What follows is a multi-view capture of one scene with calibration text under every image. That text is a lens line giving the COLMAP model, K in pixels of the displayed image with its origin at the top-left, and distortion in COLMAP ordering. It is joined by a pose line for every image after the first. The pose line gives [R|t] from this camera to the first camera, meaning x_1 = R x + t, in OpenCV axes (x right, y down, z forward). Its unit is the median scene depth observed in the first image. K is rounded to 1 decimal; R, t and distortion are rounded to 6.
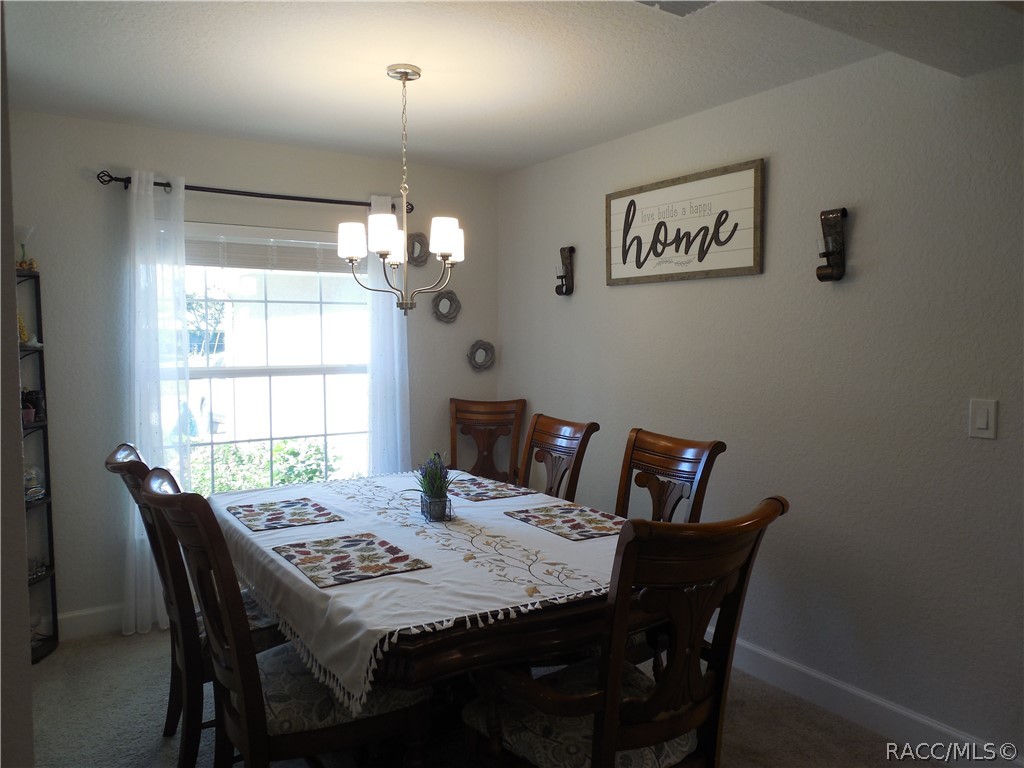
lens RADIAL K [[757.8, 0, 515.2], [0, 757.8, 379.7], [0, 0, 1]] dist [0.001309, -0.003961]
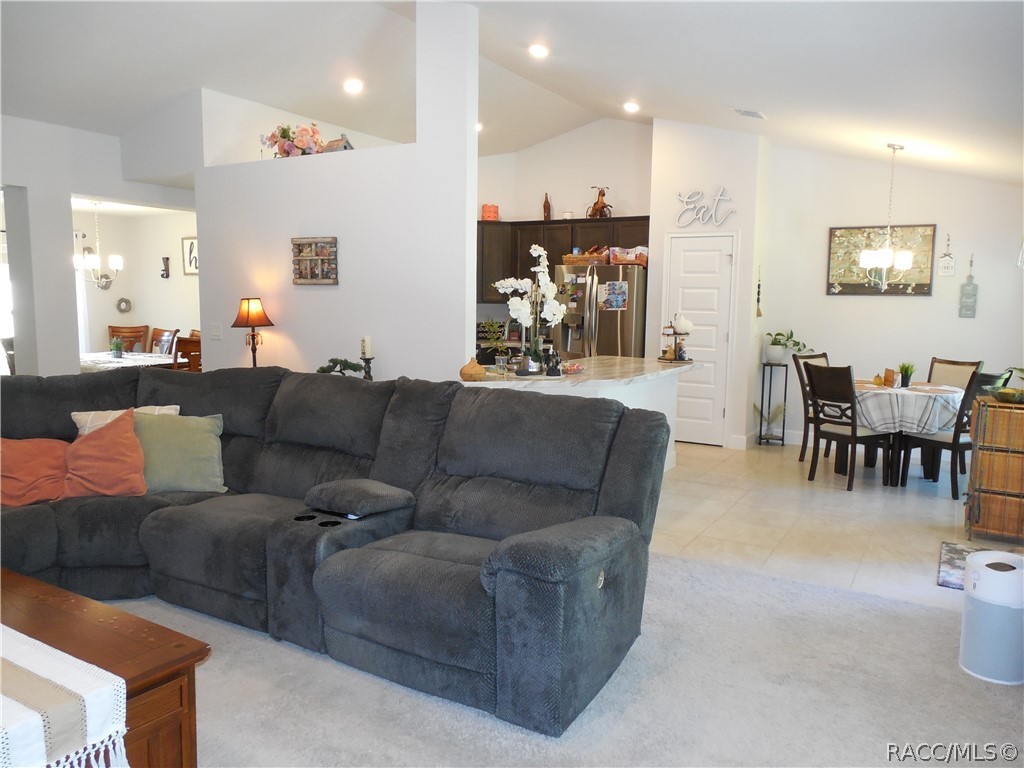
lens RADIAL K [[757.8, 0, 515.2], [0, 757.8, 379.7], [0, 0, 1]] dist [0.001309, -0.003961]
pose [[0.891420, -0.044391, 0.450999, -0.045483], [0.020027, 0.998077, 0.058654, 0.096775], [-0.452735, -0.043253, 0.890595, -1.826879]]
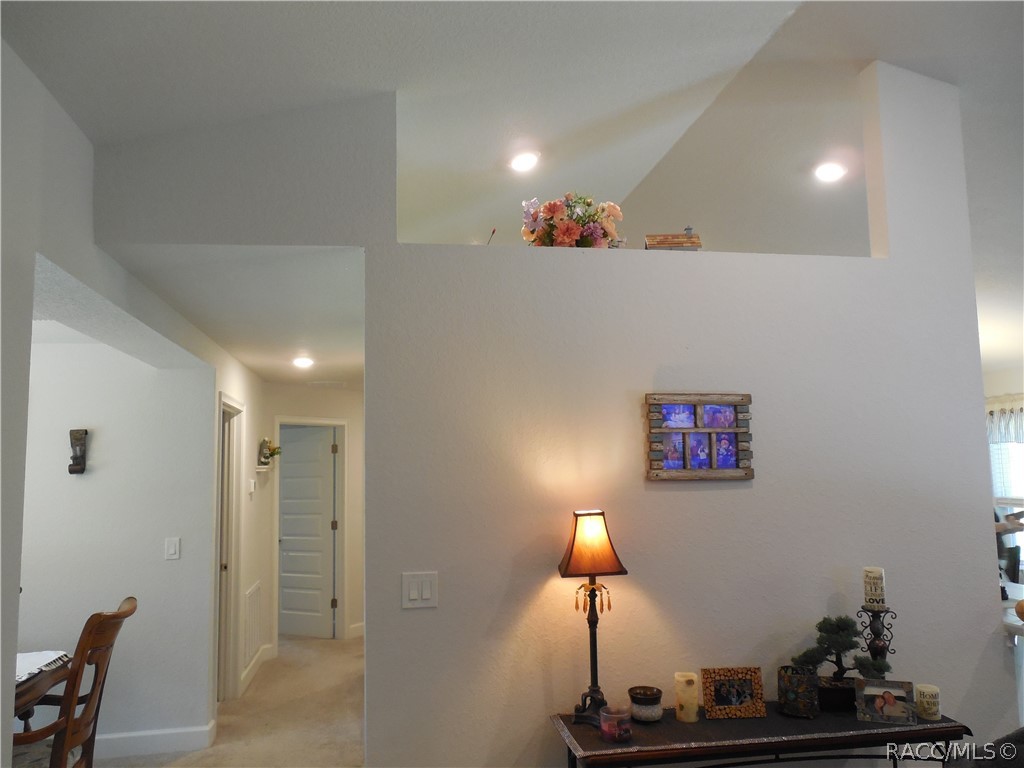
lens RADIAL K [[757.8, 0, 515.2], [0, 757.8, 379.7], [0, 0, 1]] dist [0.001309, -0.003961]
pose [[0.381856, 0.086040, 0.920208, -0.561535], [0.082969, 0.988446, -0.126850, -0.036903], [-0.920490, 0.124787, 0.370306, -0.364329]]
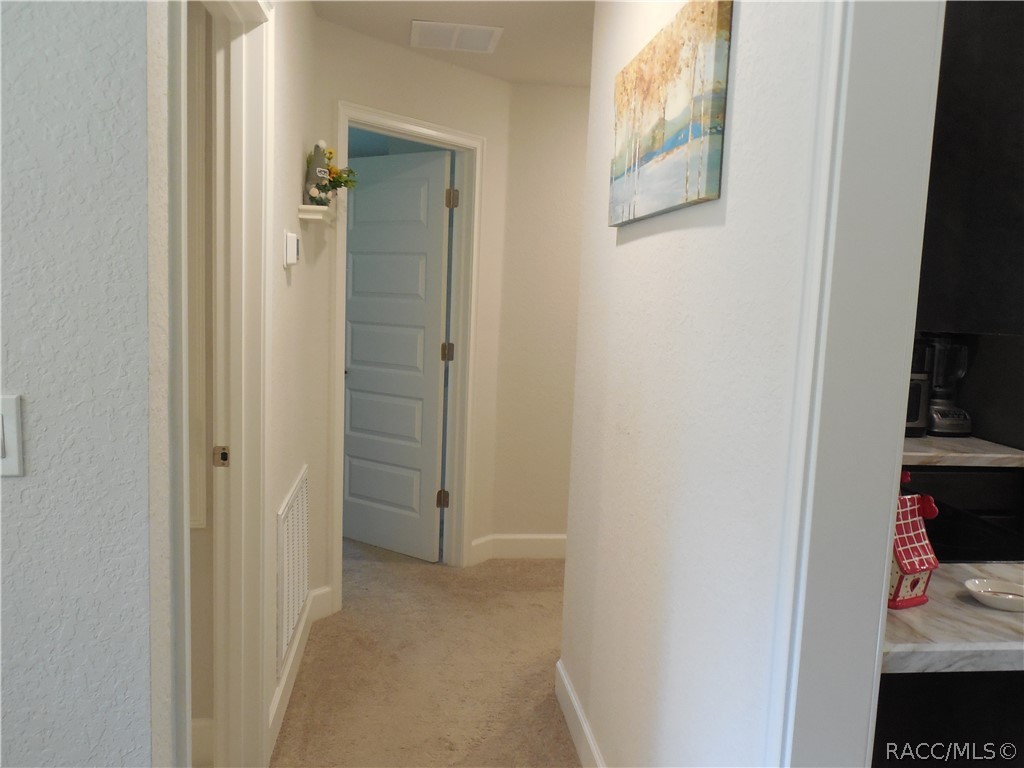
lens RADIAL K [[827.8, 0, 512.0], [0, 827.8, 384.0], [0, 0, 1]] dist [0.002555, -0.004245]
pose [[0.436601, -0.099366, 0.894151, 0.202052], [0.015663, 0.994571, 0.102877, -0.018990], [-0.899519, -0.030912, 0.435787, 0.326500]]
